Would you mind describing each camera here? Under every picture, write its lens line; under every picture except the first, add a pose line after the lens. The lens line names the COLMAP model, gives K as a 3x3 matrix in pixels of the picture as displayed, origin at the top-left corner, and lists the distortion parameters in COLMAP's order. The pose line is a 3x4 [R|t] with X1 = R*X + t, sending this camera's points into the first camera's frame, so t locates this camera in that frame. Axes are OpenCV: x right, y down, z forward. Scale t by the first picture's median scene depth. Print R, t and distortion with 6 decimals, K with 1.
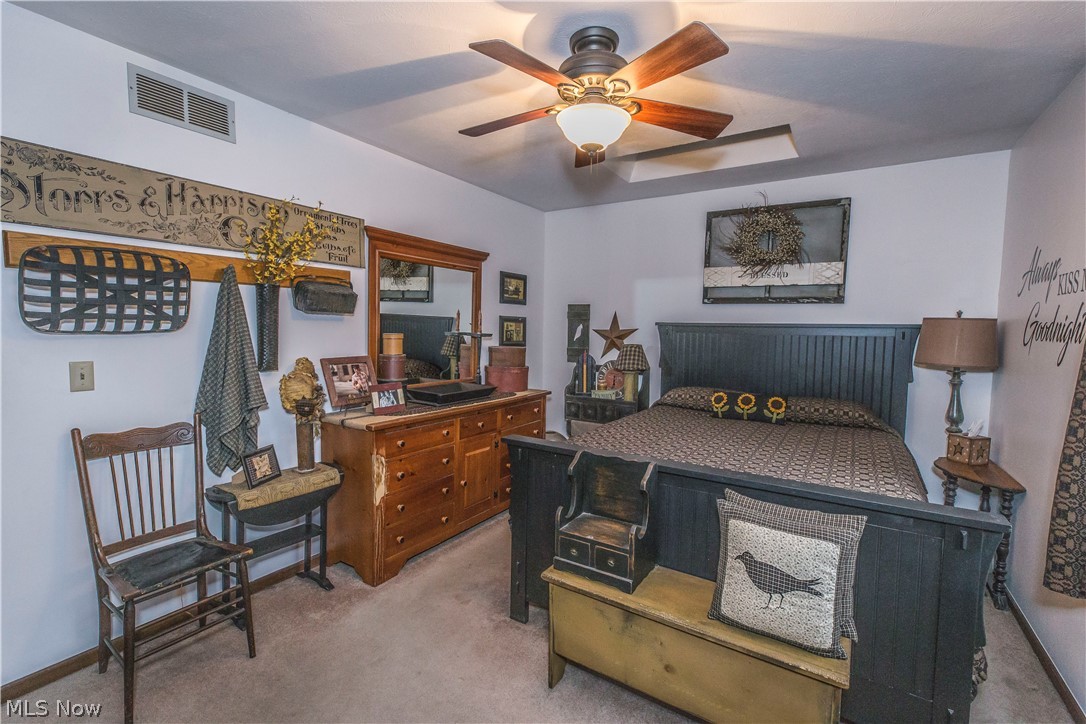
lens RADIAL K [[485.2, 0, 539.9], [0, 485.2, 358.9], [0, 0, 1]] dist [0.003358, 0.000347]
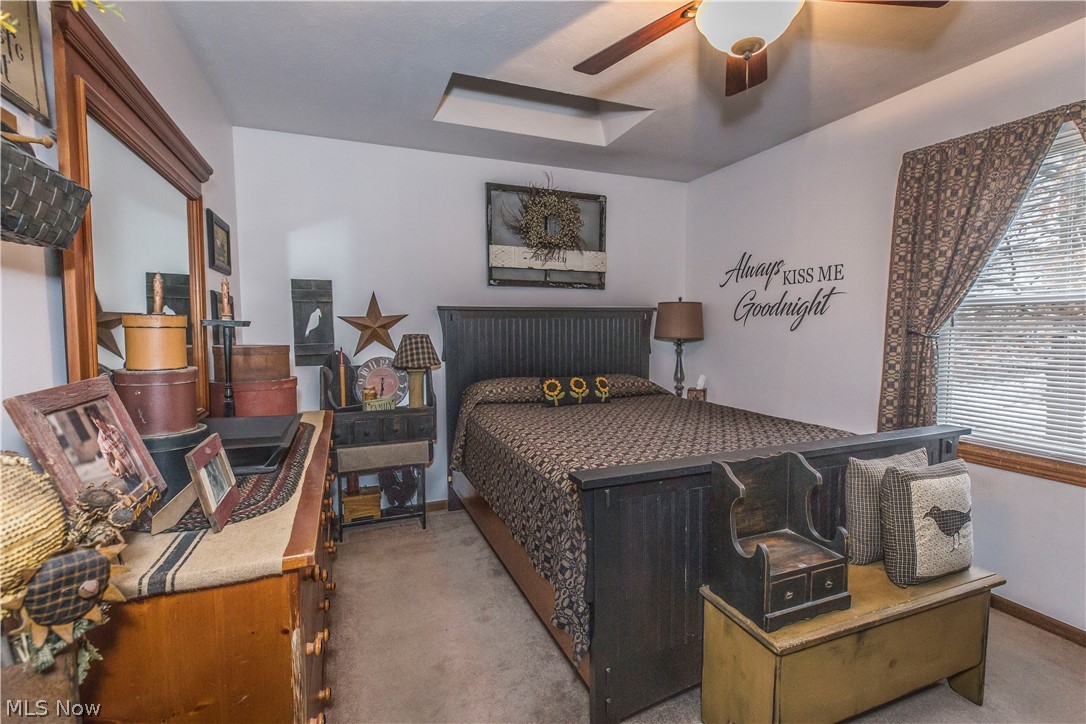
lens RADIAL K [[485.2, 0, 539.9], [0, 485.2, 358.9], [0, 0, 1]] dist [0.003358, 0.000347]
pose [[0.581947, -0.074375, 0.809818, -0.386432], [0.070499, 0.996674, 0.040875, -0.009864], [-0.810165, 0.033304, 0.585255, 0.459649]]
